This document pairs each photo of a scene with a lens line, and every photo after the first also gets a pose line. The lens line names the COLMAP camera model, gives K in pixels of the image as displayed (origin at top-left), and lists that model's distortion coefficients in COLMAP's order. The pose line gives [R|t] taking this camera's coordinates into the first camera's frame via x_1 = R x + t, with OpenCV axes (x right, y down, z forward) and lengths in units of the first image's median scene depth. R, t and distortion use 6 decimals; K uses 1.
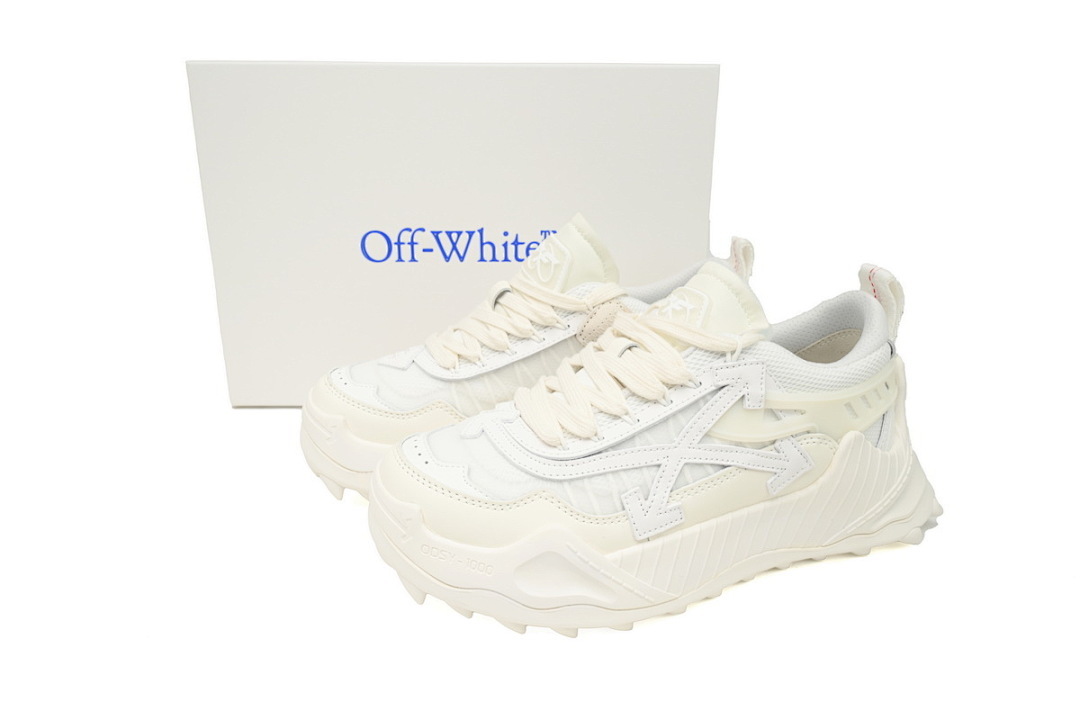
lens RADIAL K [[744.8, 0, 540.0], [0, 744.8, 360.0], [0, 0, 1]] dist [0.000492, -0.000030]
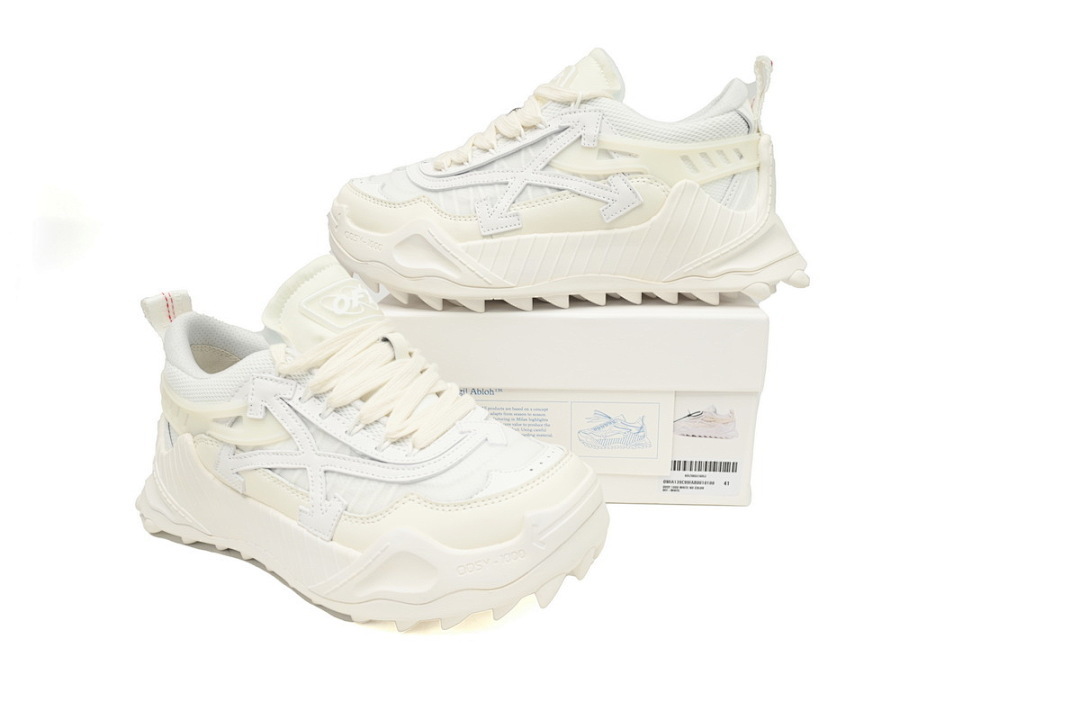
lens RADIAL K [[744.8, 0, 540.0], [0, 744.8, 360.0], [0, 0, 1]] dist [0.000492, -0.000030]
pose [[0.935846, 0.098379, -0.338399, 0.682382], [-0.104256, 0.994550, 0.000812, 0.439553], [0.336635, 0.034520, 0.941002, -0.212463]]
